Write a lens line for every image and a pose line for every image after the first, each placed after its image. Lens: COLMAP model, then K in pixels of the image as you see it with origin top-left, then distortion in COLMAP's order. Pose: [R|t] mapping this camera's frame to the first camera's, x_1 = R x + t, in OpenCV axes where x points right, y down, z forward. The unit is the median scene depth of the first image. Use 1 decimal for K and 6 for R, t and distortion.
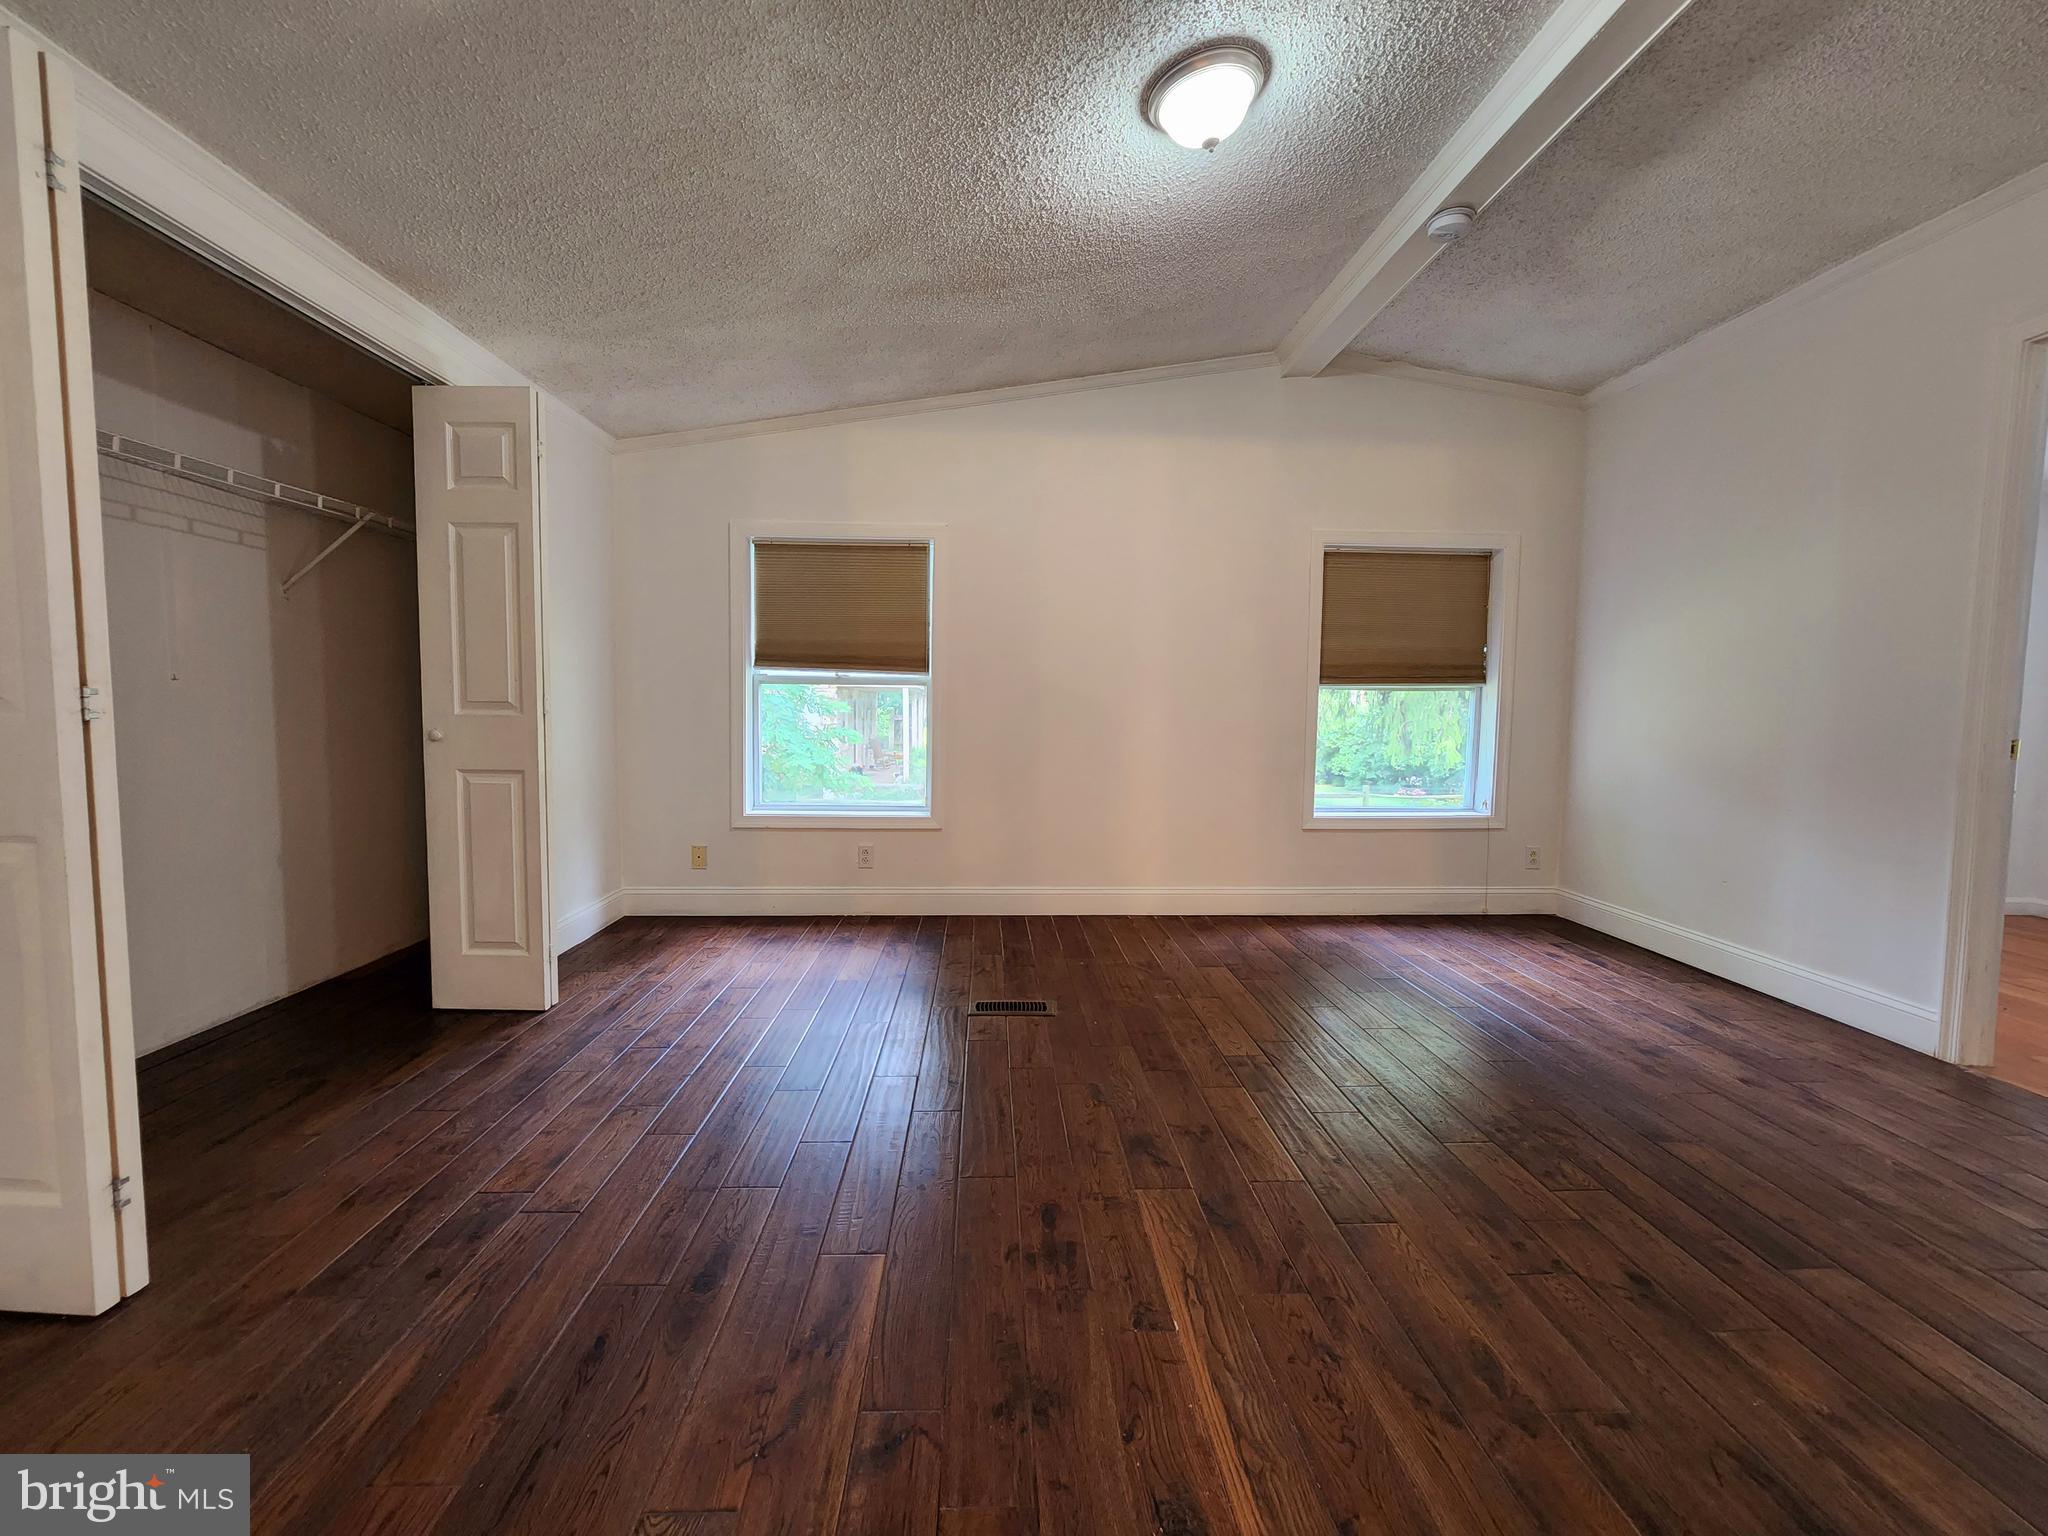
lens RADIAL K [[855.5, 0, 1018.7], [0, 855.5, 756.1], [0, 0, 1]] dist [-0.000675, -0.000102]
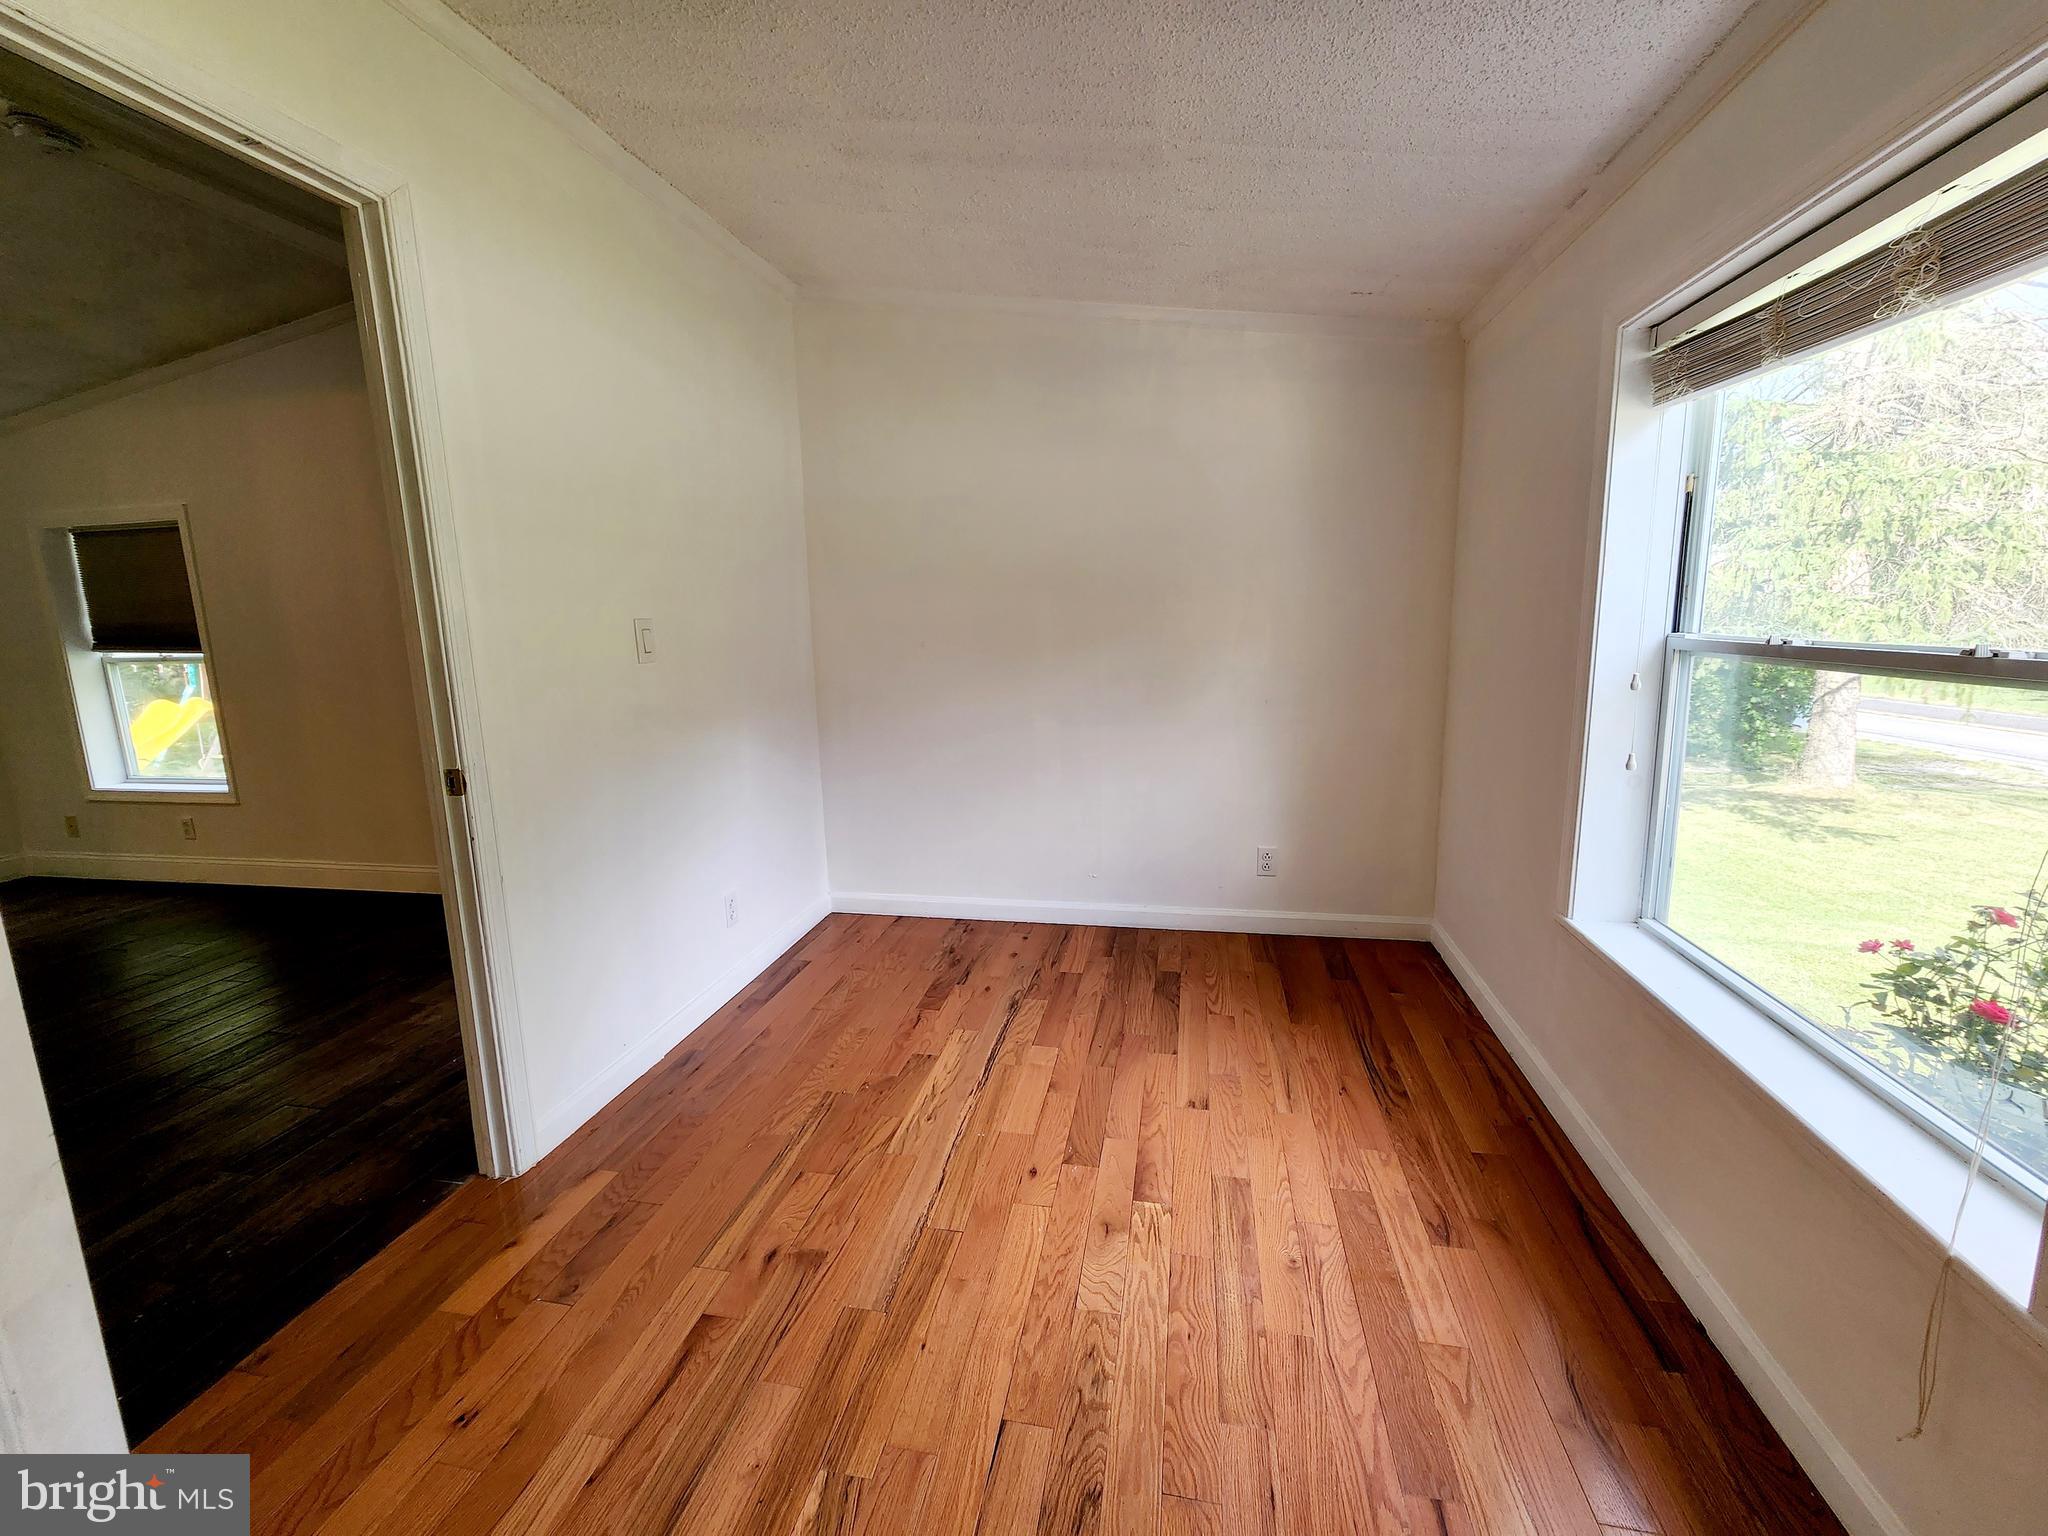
lens RADIAL K [[855.5, 0, 1018.7], [0, 855.5, 756.1], [0, 0, 1]] dist [-0.000675, -0.000102]
pose [[0.970839, 0.001814, -0.239726, 1.071197], [0.022839, 0.994723, 0.100019, -0.053553], [0.238642, -0.102577, 0.965675, 0.235028]]
